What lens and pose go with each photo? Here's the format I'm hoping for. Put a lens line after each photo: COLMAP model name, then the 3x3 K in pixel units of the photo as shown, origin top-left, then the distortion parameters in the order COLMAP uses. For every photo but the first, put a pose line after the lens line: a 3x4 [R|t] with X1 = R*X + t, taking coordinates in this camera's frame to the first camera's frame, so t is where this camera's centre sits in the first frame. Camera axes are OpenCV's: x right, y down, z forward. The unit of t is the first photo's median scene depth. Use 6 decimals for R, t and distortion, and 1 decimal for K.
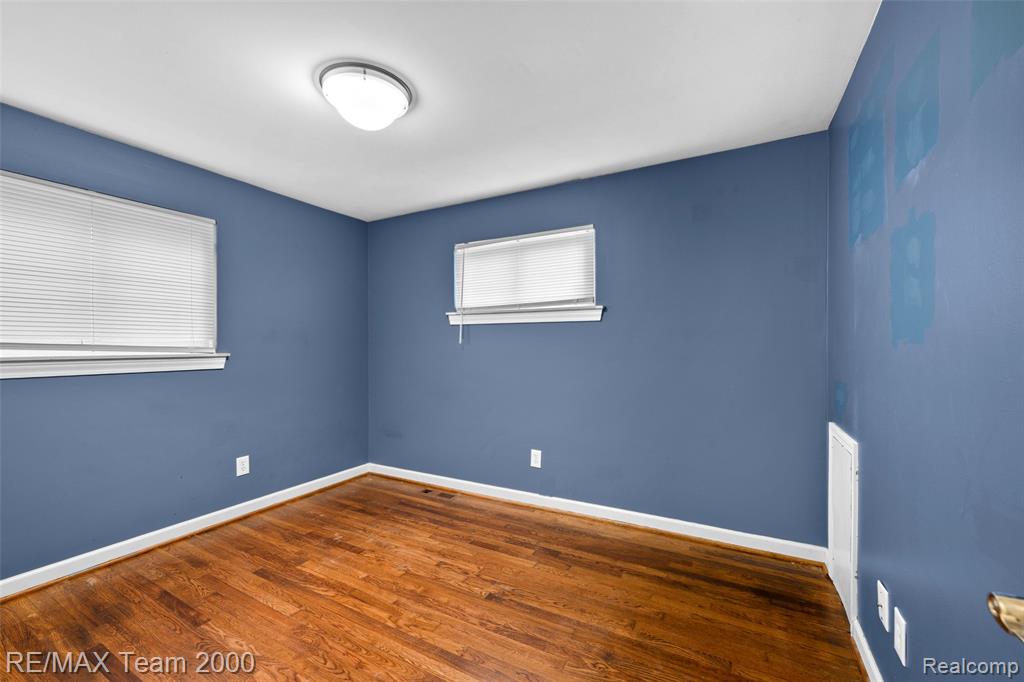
lens RADIAL K [[409.0, 0, 513.1], [0, 409.0, 346.8], [0, 0, 1]] dist [-0.002450, -0.000559]
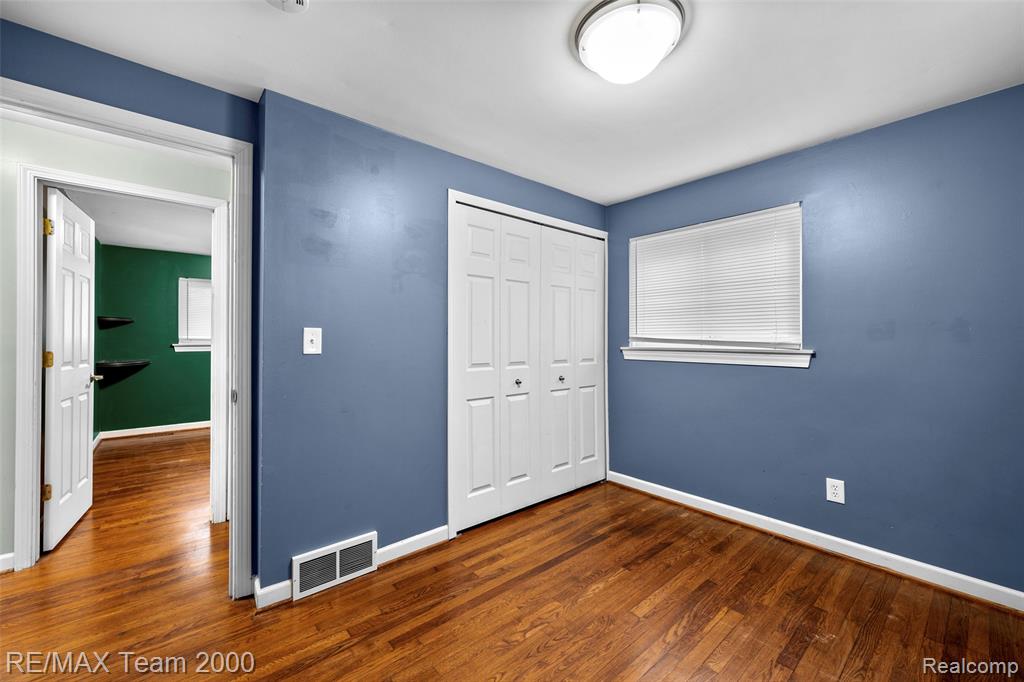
lens RADIAL K [[409.0, 0, 519.7], [0, 409.0, 338.1], [0, 0, 1]] dist [-0.002450, -0.000559]
pose [[-0.350458, -0.003155, -0.936573, 0.374197], [-0.003522, 0.999992, -0.002051, -0.005978], [0.936572, 0.002580, -0.350466, 0.842140]]
